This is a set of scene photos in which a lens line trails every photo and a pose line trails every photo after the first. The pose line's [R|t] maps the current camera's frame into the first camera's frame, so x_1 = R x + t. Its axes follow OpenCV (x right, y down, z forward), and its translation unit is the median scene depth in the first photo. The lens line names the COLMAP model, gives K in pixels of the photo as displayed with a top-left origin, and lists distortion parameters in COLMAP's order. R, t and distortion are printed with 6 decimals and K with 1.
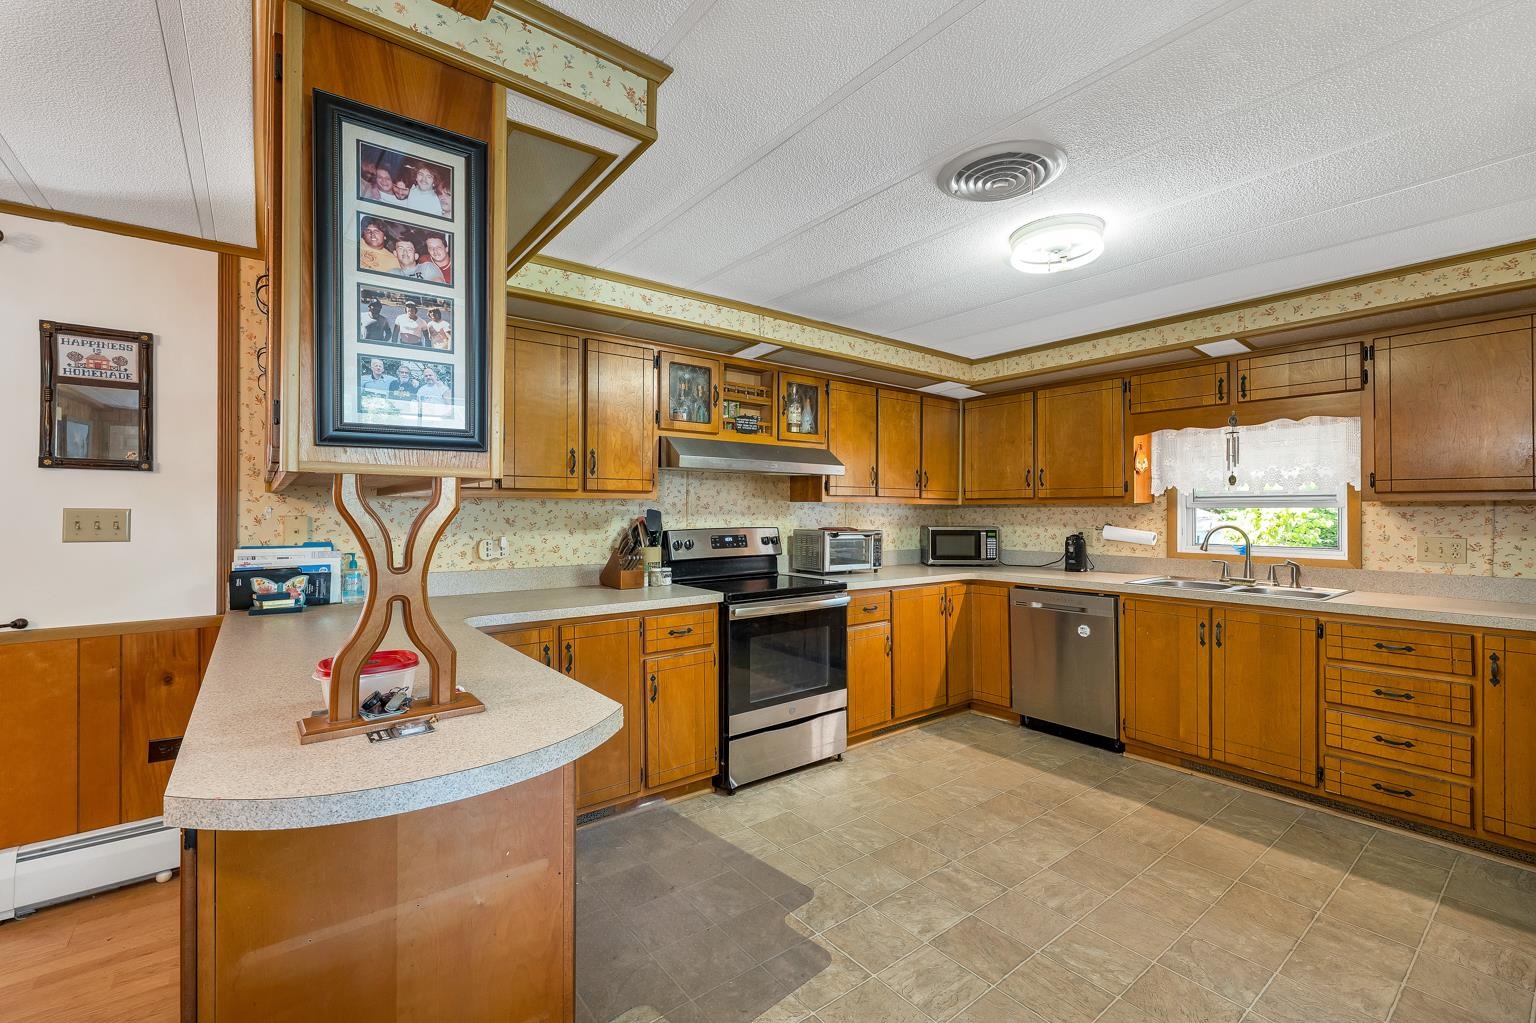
lens RADIAL K [[649.0, 0, 768.2], [0, 649.0, 509.4], [0, 0, 1]] dist [-0.002428, 0.000711]
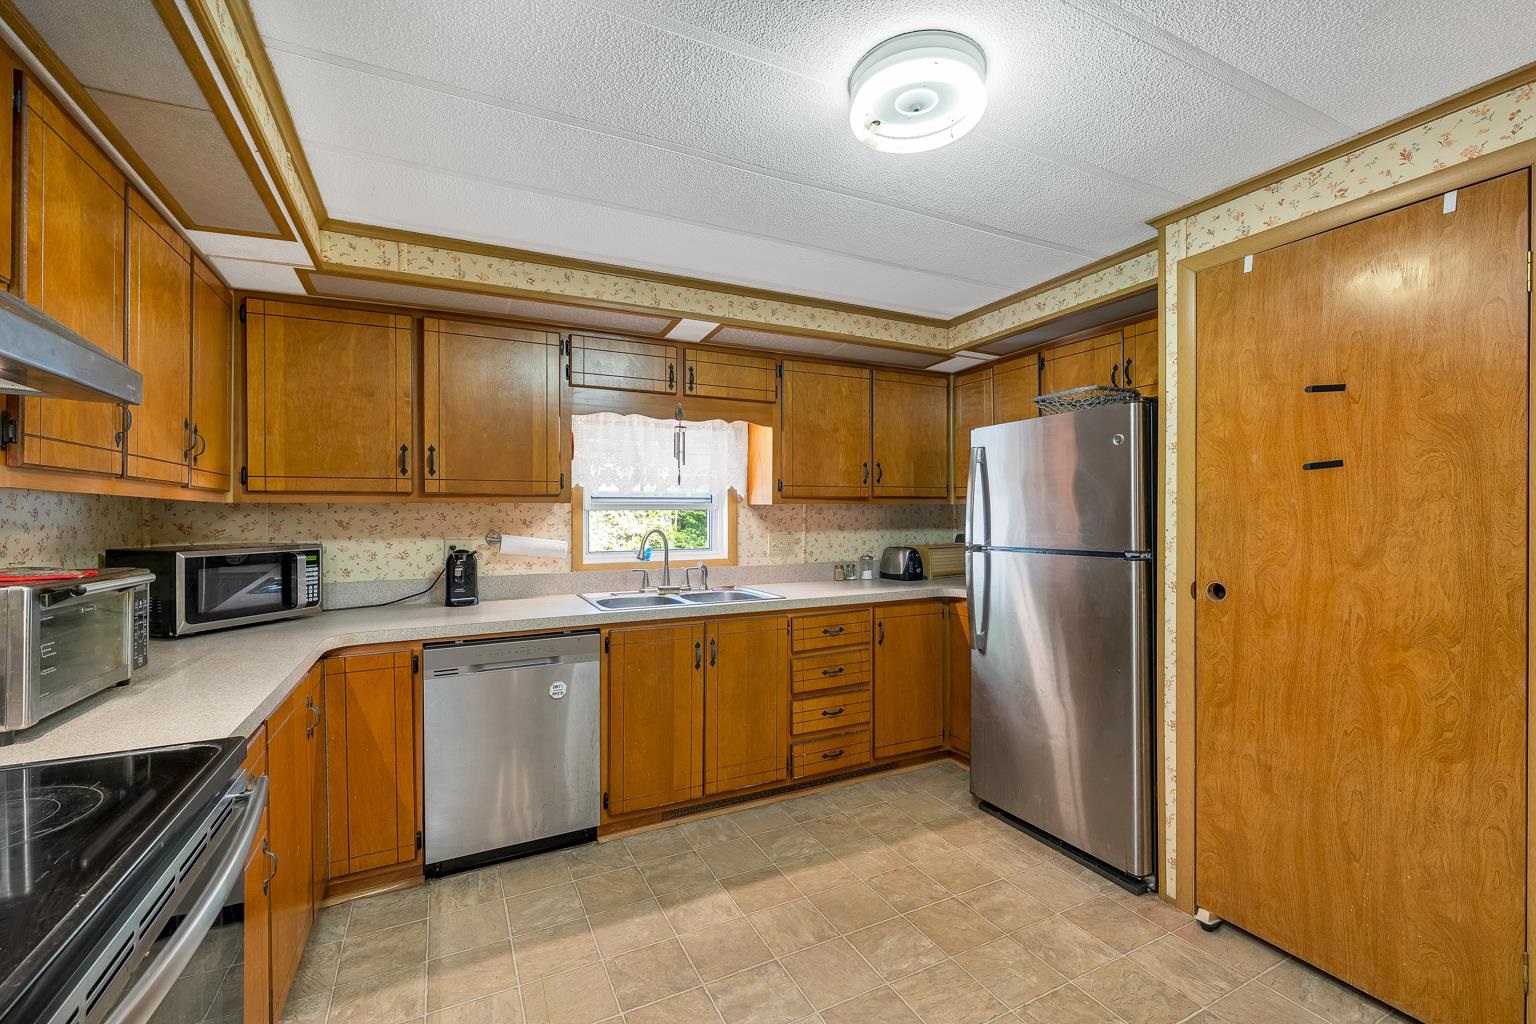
lens RADIAL K [[649.0, 0, 773.7], [0, 649.0, 514.6], [0, 0, 1]] dist [-0.002428, 0.000711]
pose [[0.194249, -0.004513, 0.980942, -0.155553], [0.002008, 0.999989, 0.004203, 0.000788], [-0.980950, 0.001154, 0.194256, 0.729157]]
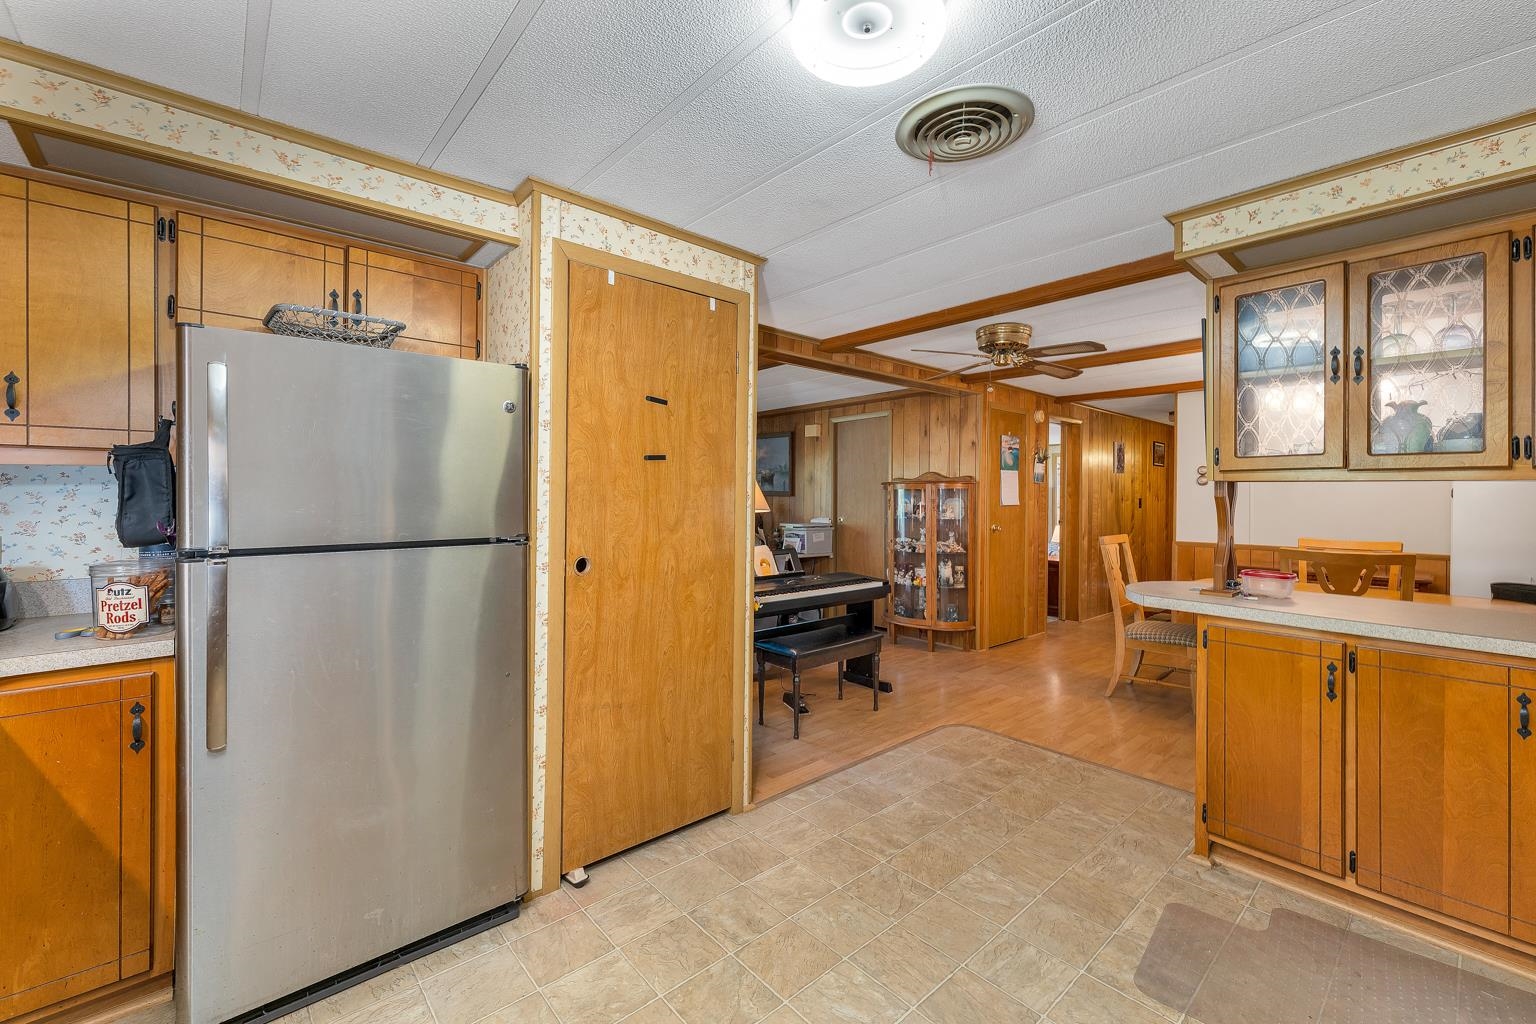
lens RADIAL K [[649.0, 0, 755.0], [0, 649.0, 493.3], [0, 0, 1]] dist [-0.002428, 0.000711]
pose [[-0.998056, -0.011693, -0.061215, 0.418138], [-0.011398, 0.999922, -0.005170, 0.004978], [0.061271, -0.004462, -0.998111, 1.124585]]
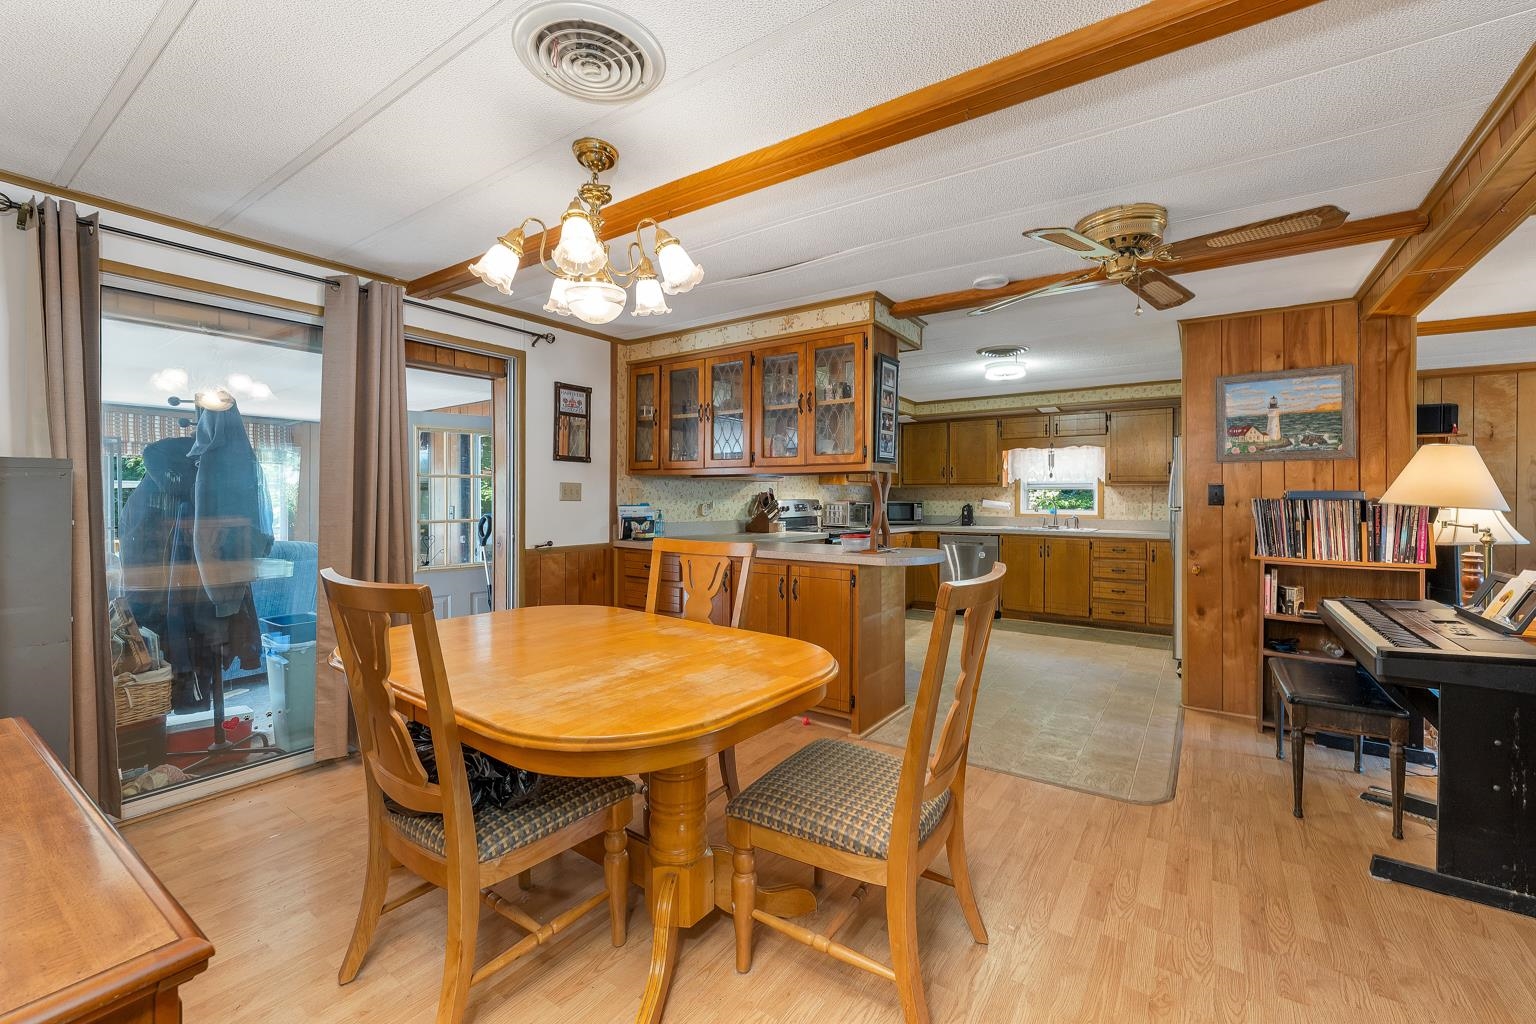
lens RADIAL K [[642.6, 0, 773.0], [0, 642.6, 500.1], [0, 0, 1]] dist [0.004781, -0.001556]
pose [[0.951097, 0.002275, 0.308883, -0.738822], [-0.003989, 0.999980, 0.004917, 0.025820], [-0.308866, -0.005908, 0.951087, -0.643621]]
